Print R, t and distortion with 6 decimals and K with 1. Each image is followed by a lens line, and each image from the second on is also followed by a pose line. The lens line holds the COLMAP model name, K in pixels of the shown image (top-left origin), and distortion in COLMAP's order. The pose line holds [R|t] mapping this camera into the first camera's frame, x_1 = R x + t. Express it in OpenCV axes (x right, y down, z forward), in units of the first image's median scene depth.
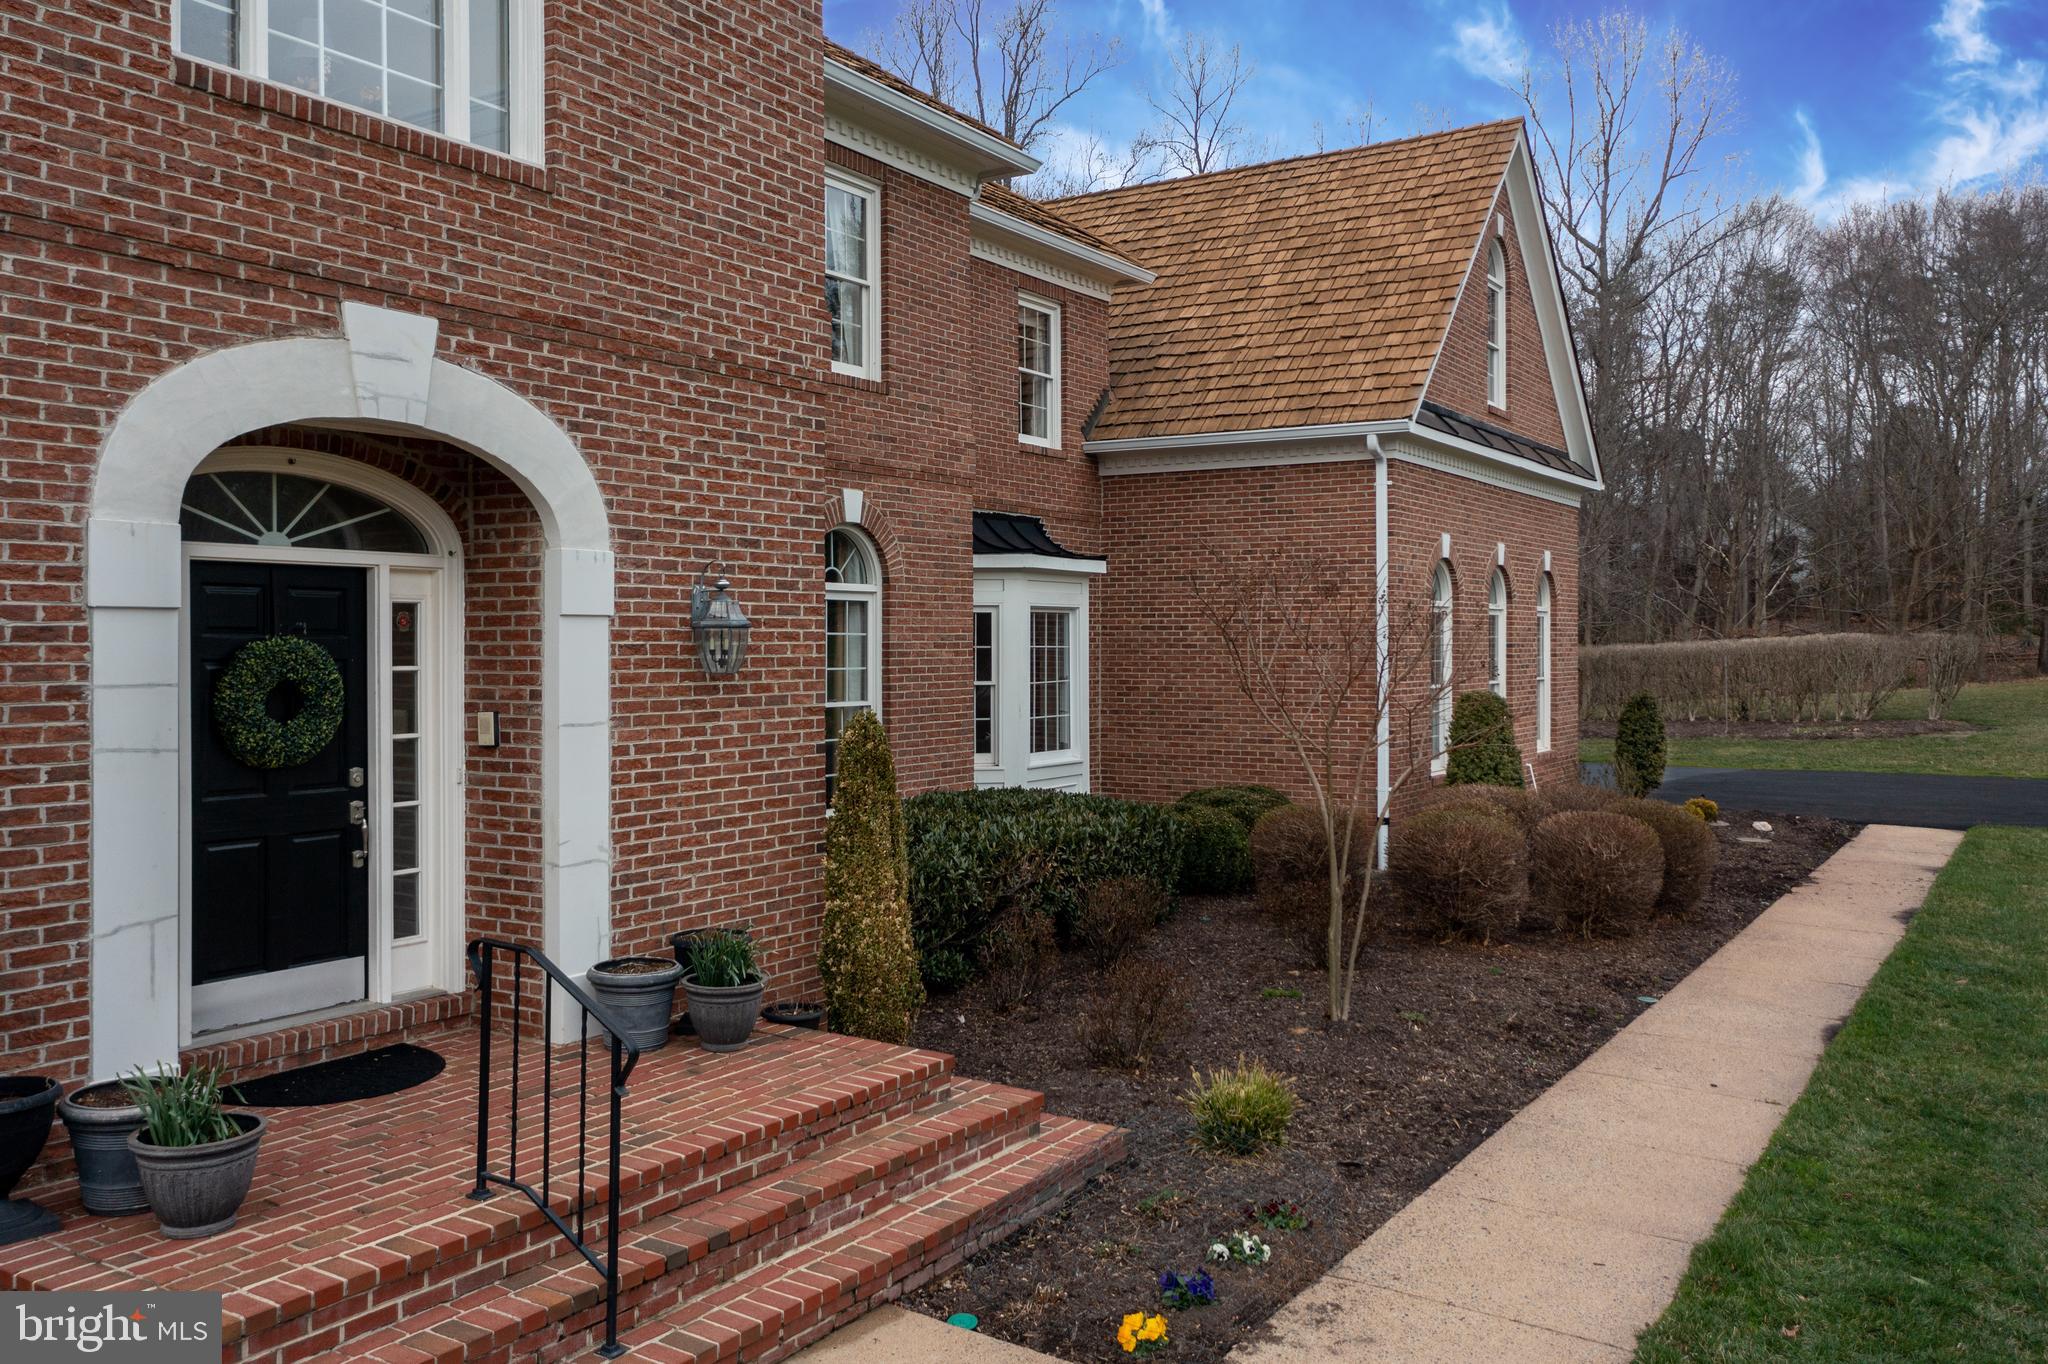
lens RADIAL K [[1646.2, 0, 1021.3], [0, 1646.2, 650.8], [0, 0, 1]] dist [-0.017494, 0.064443]
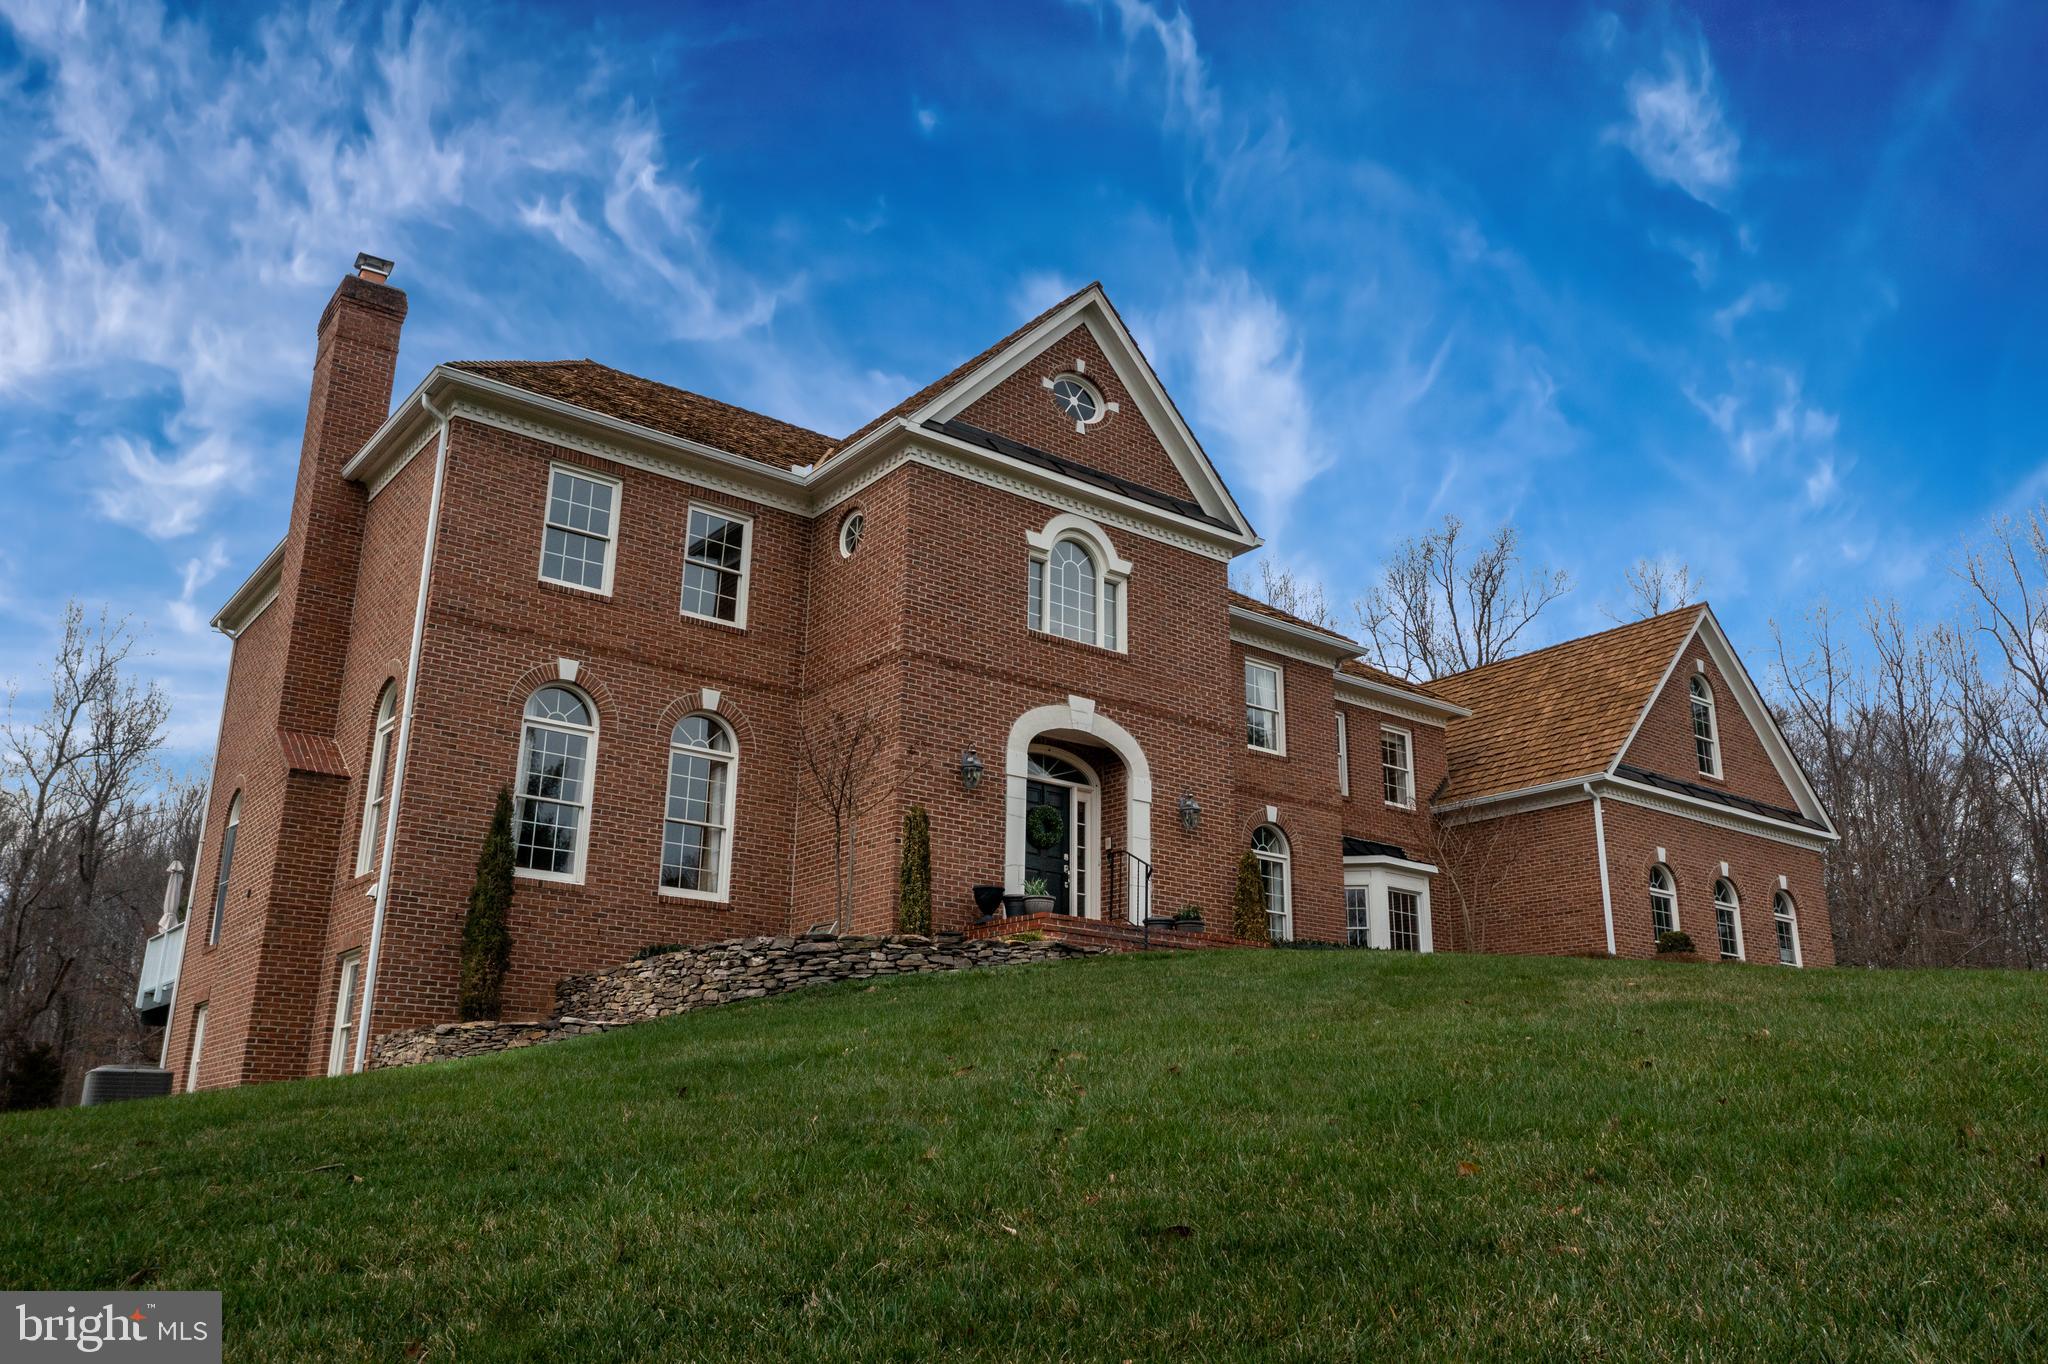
lens RADIAL K [[1616.1, 0, 1024.0], [0, 1616.1, 682.0], [0, 0, 1]] dist [-0.008180, 0.013488]
pose [[0.941498, -0.087390, -0.325490, 0.490009], [-0.015467, 0.953574, -0.300761, 0.647014], [0.336663, 0.288200, 0.896437, -1.700060]]
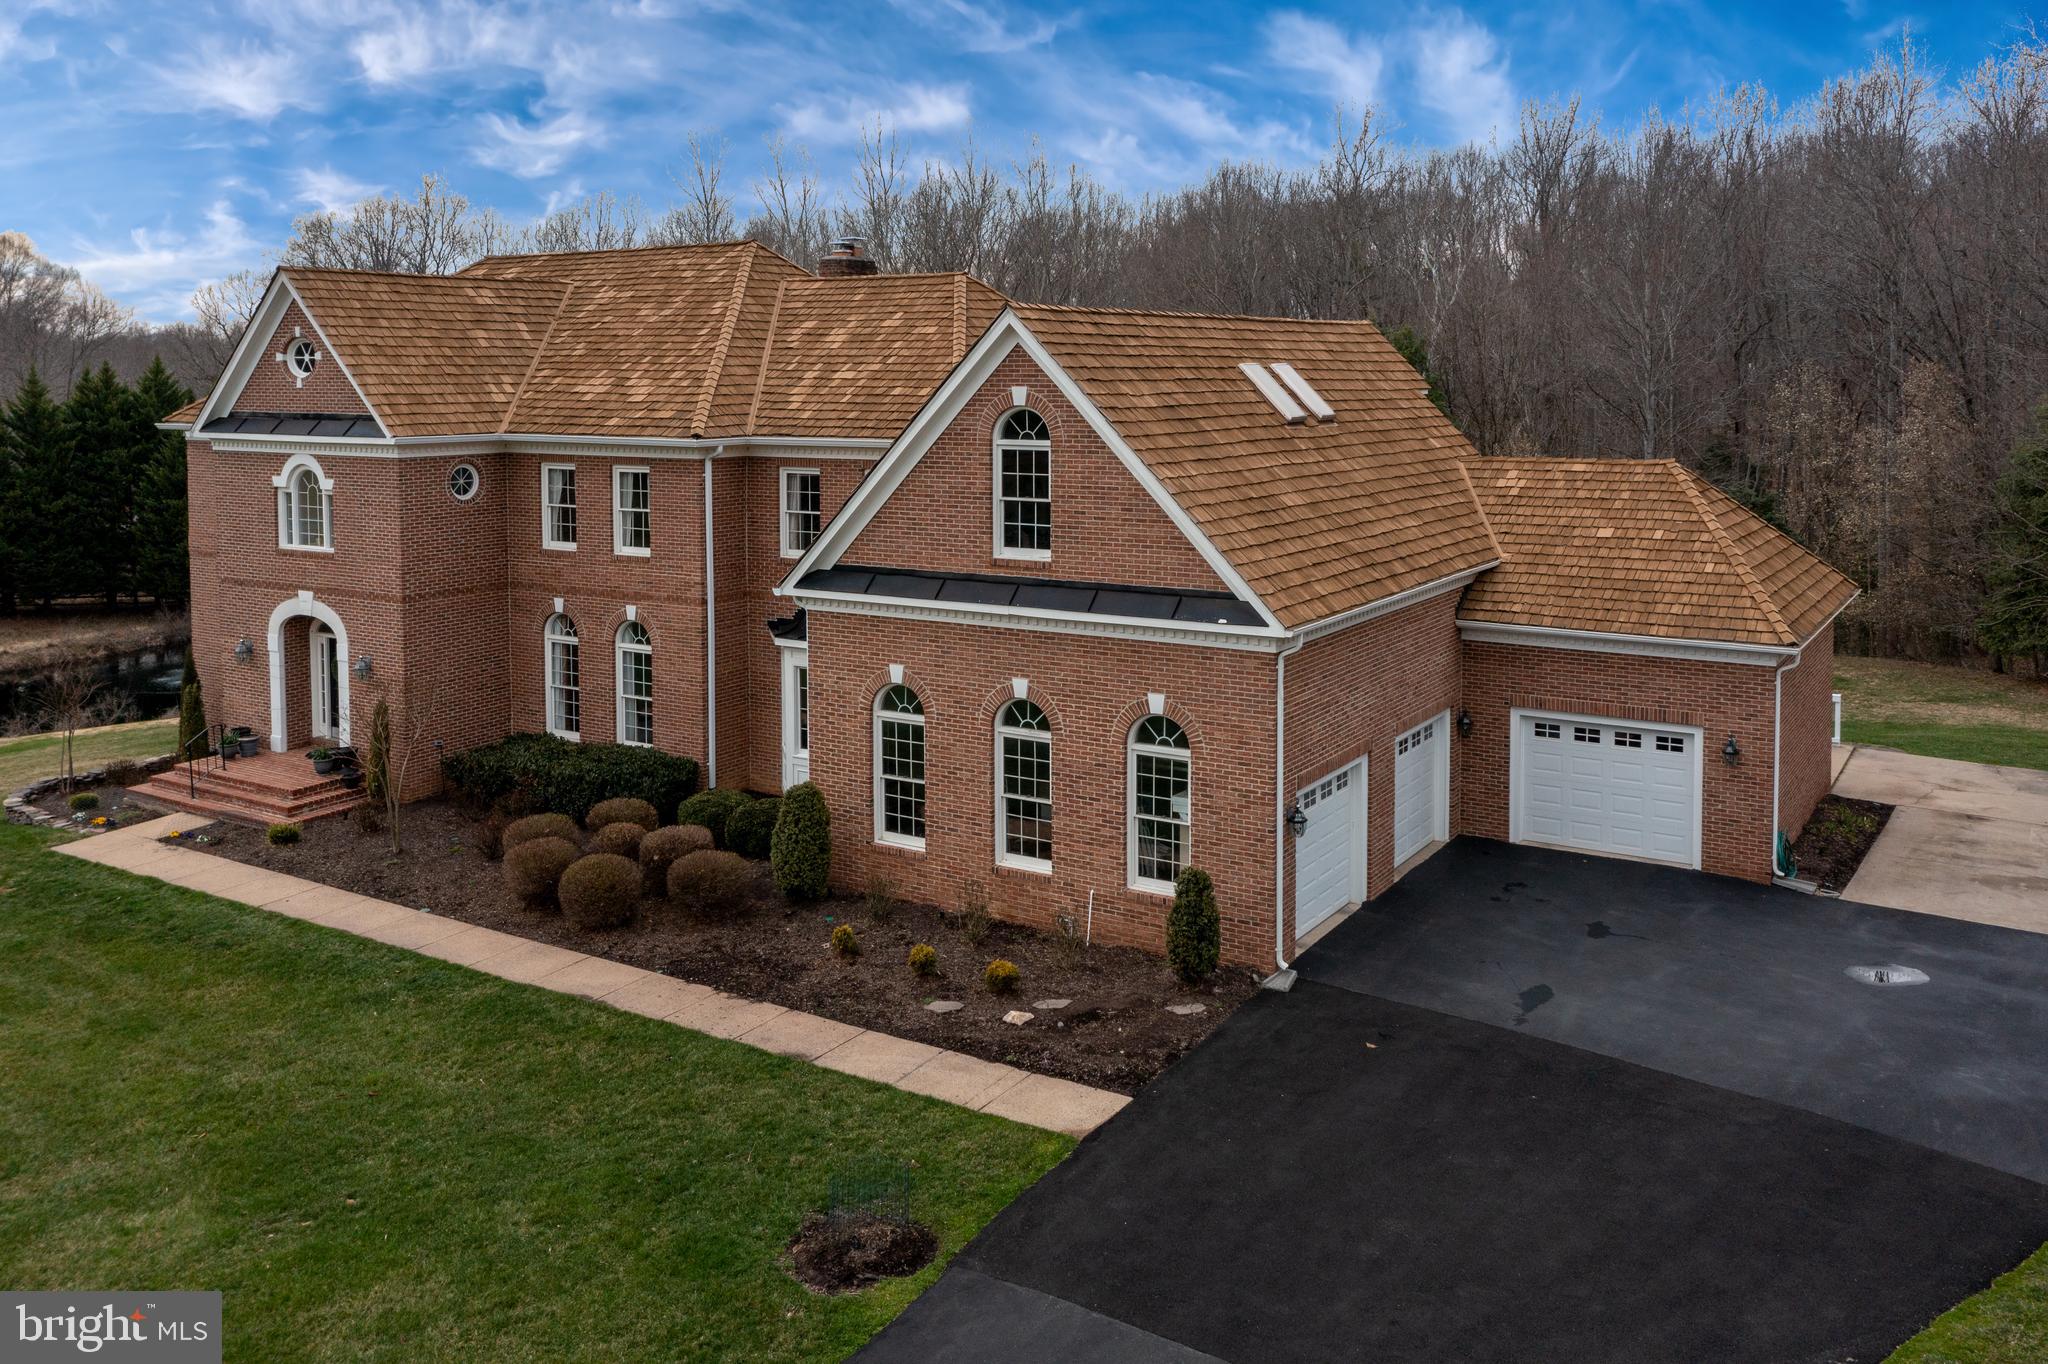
lens RADIAL K [[1648.0, 0, 1055.8], [0, 1648.0, 454.0], [0, 0, 1]] dist [-0.006816, 0.008005]
pose [[0.019459, 0.053192, -0.998395, 3.814892], [-0.001473, 0.998584, 0.053173, -0.754731], [0.999810, 0.000436, 0.019510, 2.710303]]
